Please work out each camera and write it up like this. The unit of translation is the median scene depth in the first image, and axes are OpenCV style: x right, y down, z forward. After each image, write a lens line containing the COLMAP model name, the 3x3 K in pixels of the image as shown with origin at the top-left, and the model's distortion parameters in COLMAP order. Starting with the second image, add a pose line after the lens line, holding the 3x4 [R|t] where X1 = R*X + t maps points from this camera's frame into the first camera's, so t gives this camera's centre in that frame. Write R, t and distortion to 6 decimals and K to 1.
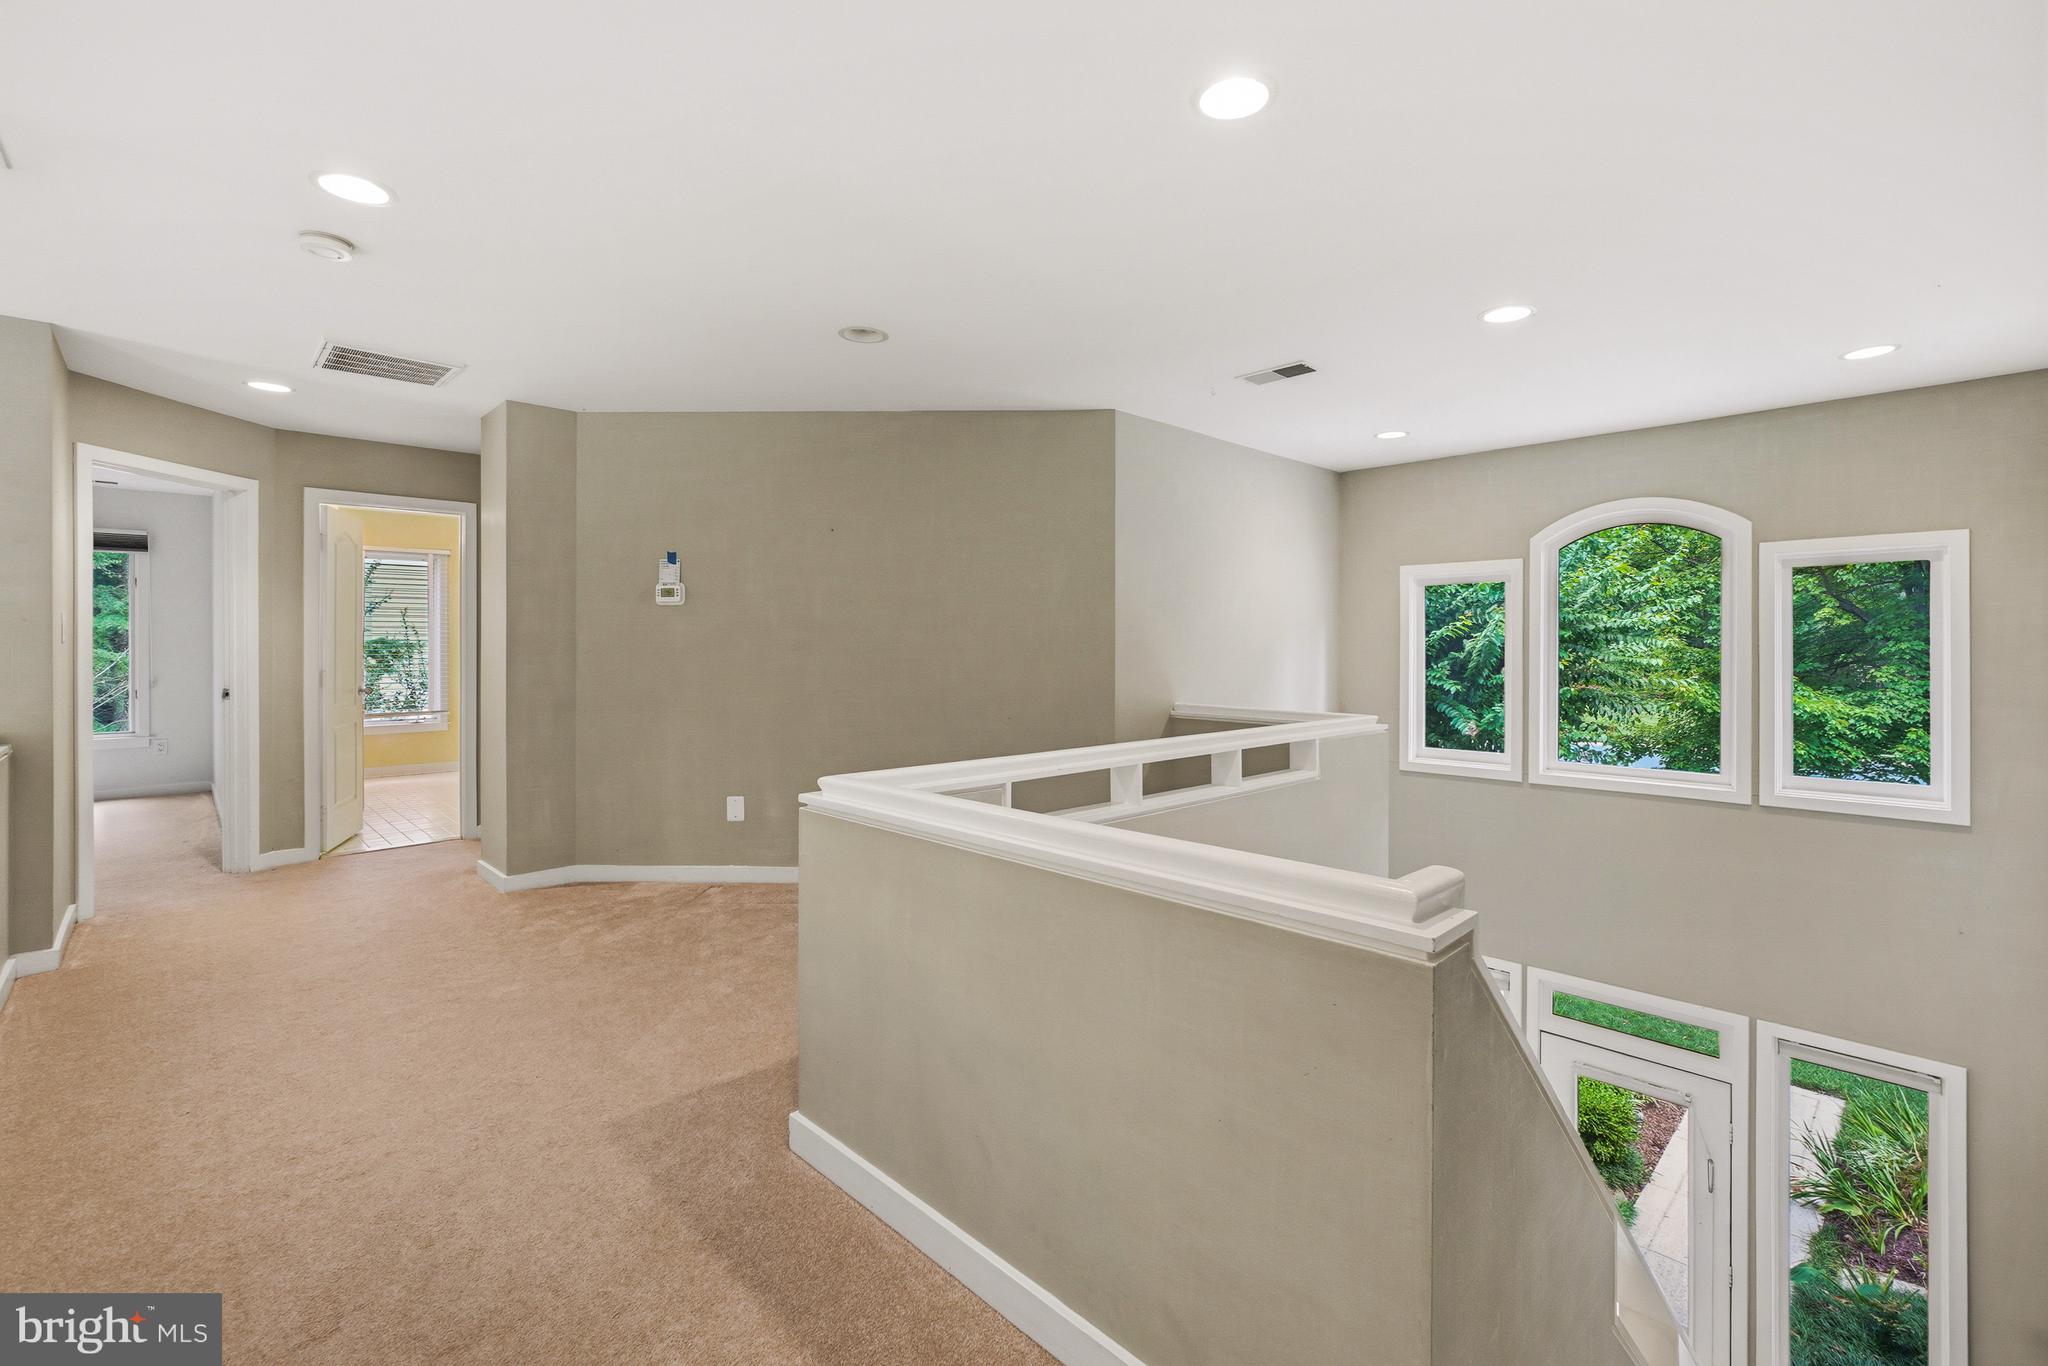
lens RADIAL K [[891.0, 0, 1029.7], [0, 891.0, 642.8], [0, 0, 1]] dist [0.000037, 0.000236]
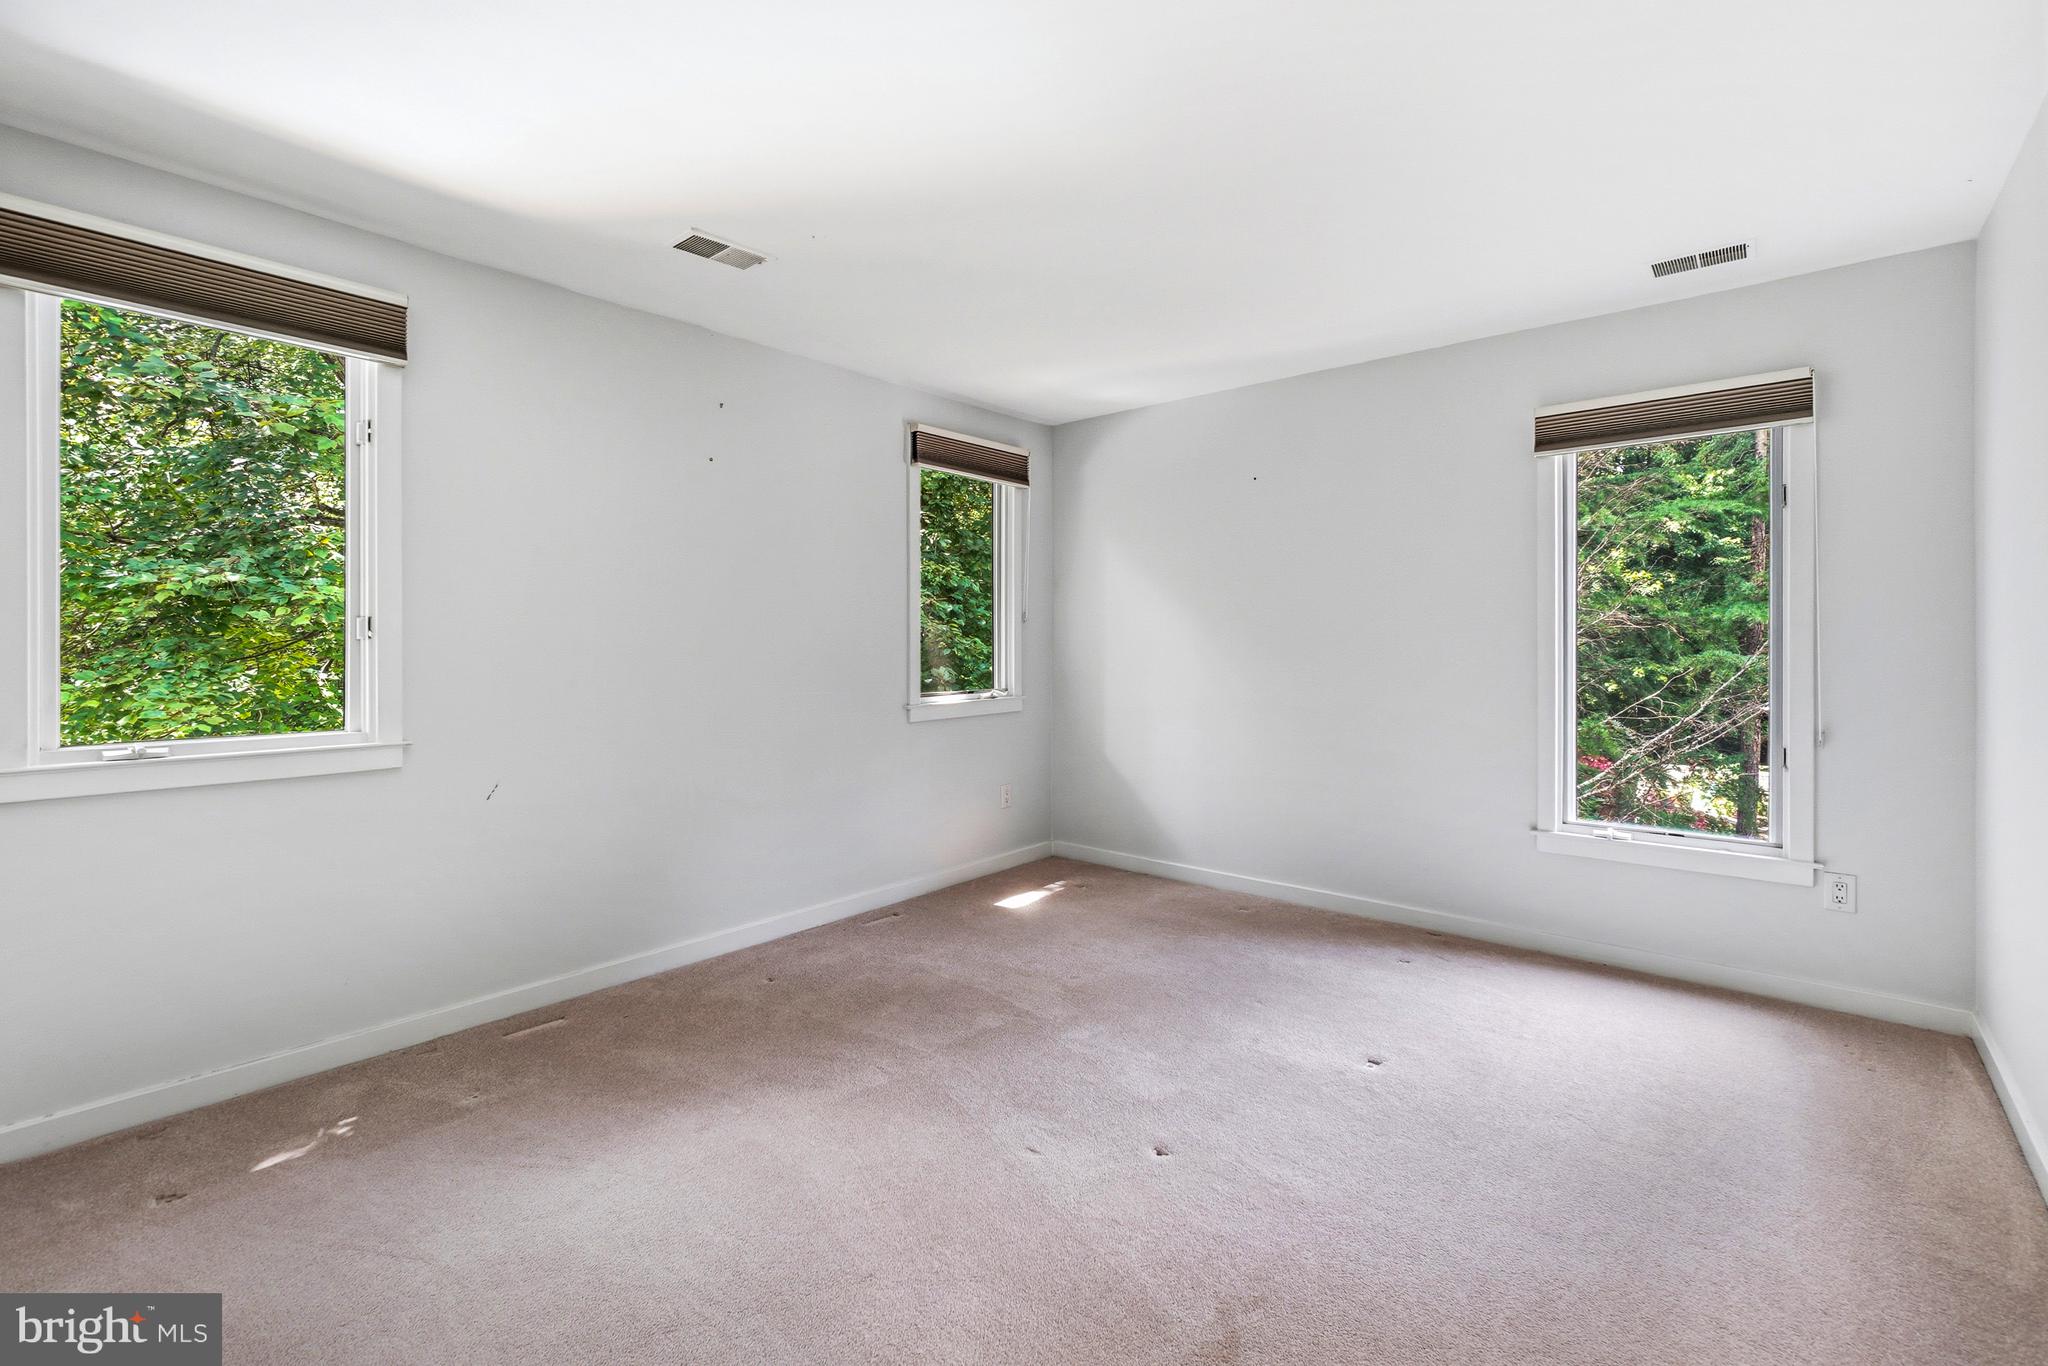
lens RADIAL K [[891.0, 0, 1029.7], [0, 891.0, 642.8], [0, 0, 1]] dist [0.000037, 0.000236]
pose [[0.096226, 0.002392, -0.995357, -0.521936], [0.002719, 0.999993, 0.002666, -0.000172], [0.995356, -0.002963, 0.096219, 0.510399]]
